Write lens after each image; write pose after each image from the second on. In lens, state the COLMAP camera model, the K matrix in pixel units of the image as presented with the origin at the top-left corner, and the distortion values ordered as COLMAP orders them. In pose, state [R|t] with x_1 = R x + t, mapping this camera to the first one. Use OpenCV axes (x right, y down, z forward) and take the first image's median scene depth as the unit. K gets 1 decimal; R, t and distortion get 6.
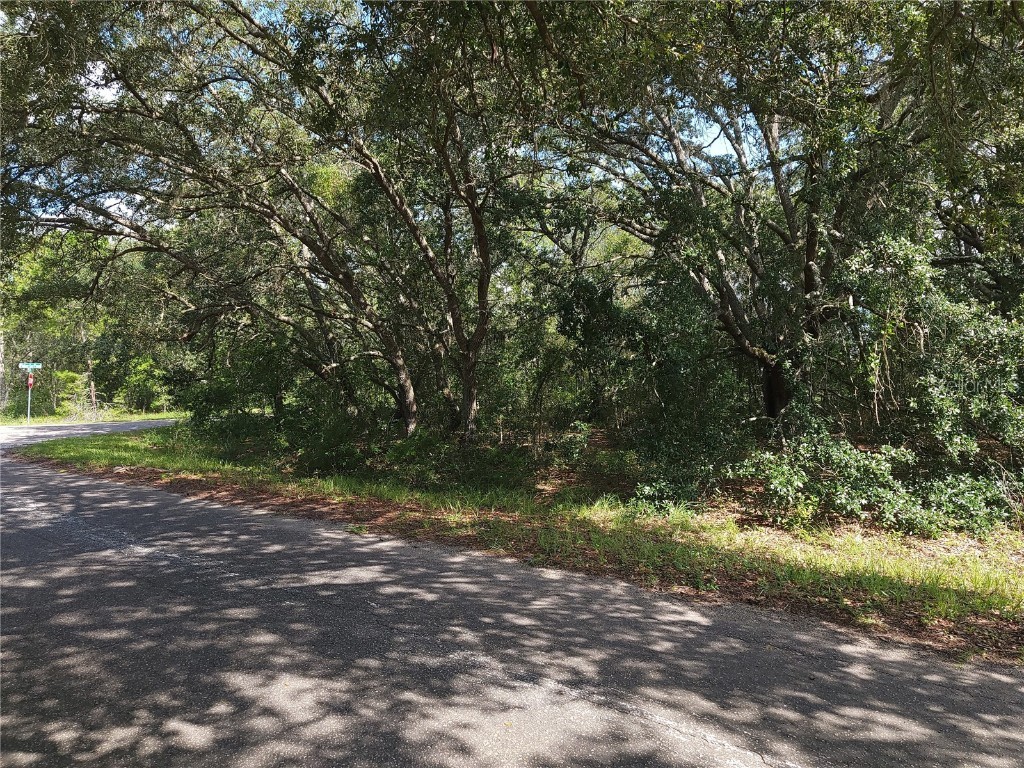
lens RADIAL K [[708.6, 0, 510.8], [0, 708.6, 387.5], [0, 0, 1]] dist [0.061191, -0.051888]
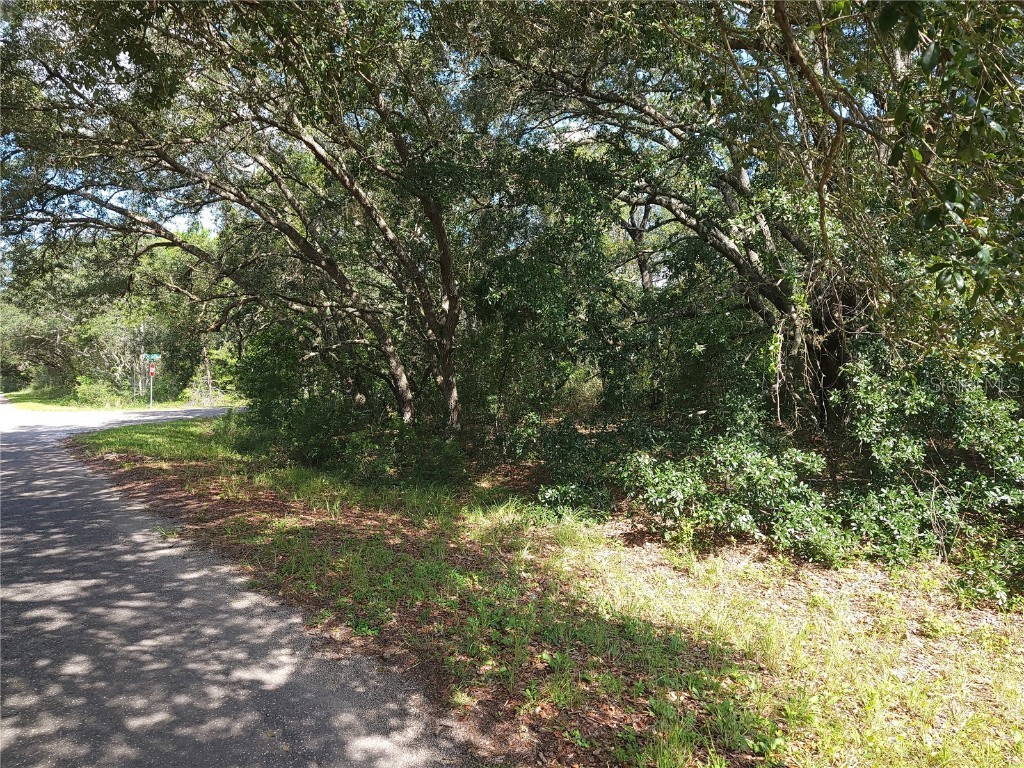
lens RADIAL K [[708.6, 0, 514.7], [0, 708.6, 383.2], [0, 0, 1]] dist [0.061191, -0.051888]
pose [[0.980029, -0.003892, -0.198816, 0.621215], [0.007147, 0.999852, 0.015657, -0.011942], [0.198725, -0.016765, 0.979912, 0.257533]]
